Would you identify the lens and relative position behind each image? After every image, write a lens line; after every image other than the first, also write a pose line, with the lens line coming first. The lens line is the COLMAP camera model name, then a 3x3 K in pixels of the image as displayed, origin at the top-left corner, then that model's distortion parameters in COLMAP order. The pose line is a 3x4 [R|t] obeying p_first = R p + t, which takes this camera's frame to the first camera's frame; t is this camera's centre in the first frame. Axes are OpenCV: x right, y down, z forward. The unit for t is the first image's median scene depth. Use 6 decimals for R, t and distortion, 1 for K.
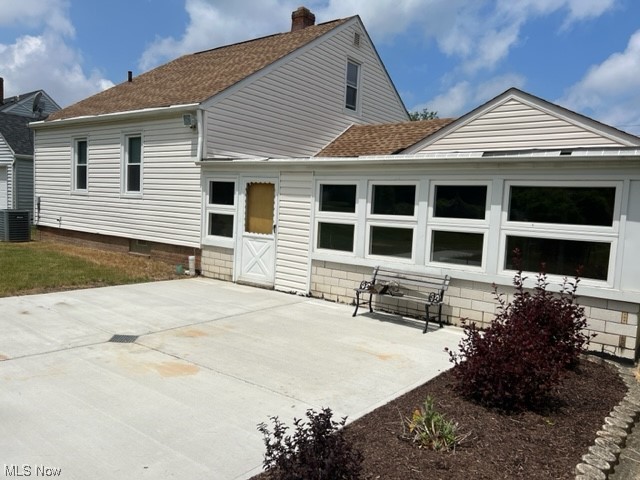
lens RADIAL K [[482.3, 0, 319.2], [0, 482.3, 241.1], [0, 0, 1]] dist [0.052872, -0.013084]
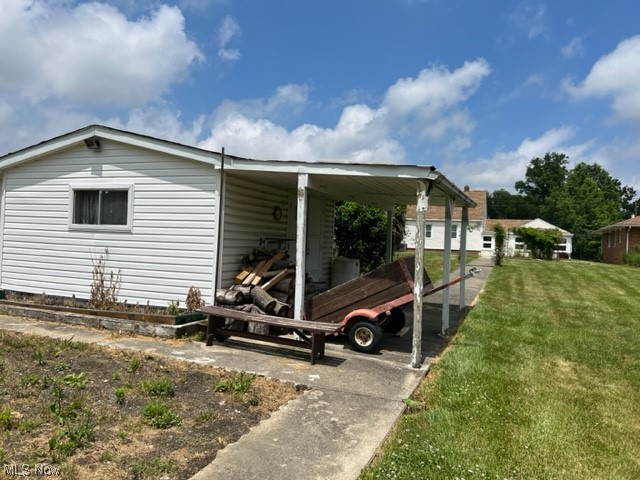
lens RADIAL K [[482.3, 0, 320.9], [0, 482.3, 238.9], [0, 0, 1]] dist [0.052872, -0.013084]
pose [[0.962723, -0.018128, 0.269880, -3.276068], [0.033671, 0.998023, -0.053074, 0.105796], [-0.268384, 0.060182, 0.961430, -3.372334]]
